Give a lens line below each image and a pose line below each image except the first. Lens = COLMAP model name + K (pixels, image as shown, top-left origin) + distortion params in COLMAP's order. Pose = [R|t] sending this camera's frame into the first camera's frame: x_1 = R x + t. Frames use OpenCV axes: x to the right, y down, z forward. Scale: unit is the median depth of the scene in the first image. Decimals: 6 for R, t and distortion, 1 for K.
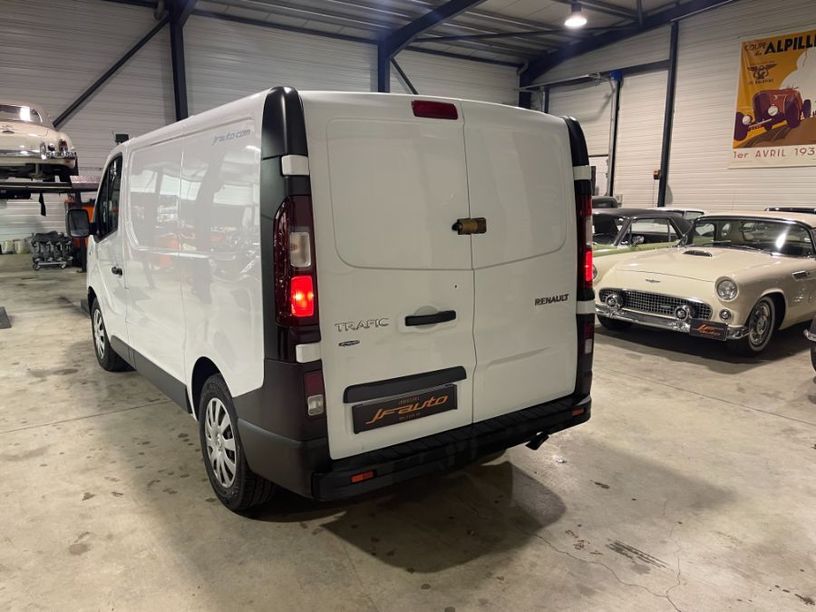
lens RADIAL K [[620.7, 0, 403.8], [0, 620.7, 305.1], [0, 0, 1]] dist [0.108884, -0.149817]
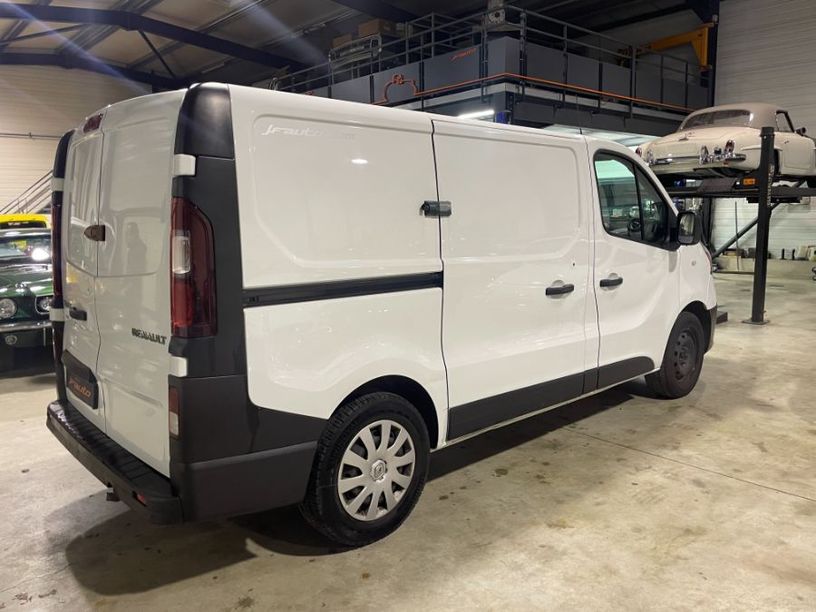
lens RADIAL K [[620.7, 0, 403.8], [0, 620.7, 305.1], [0, 0, 1]] dist [0.108884, -0.149817]
pose [[0.110973, 0.148080, -0.982730, 0.808621], [-0.158377, 0.978835, 0.129609, -0.153722], [0.981123, 0.141259, 0.132077, 0.953278]]
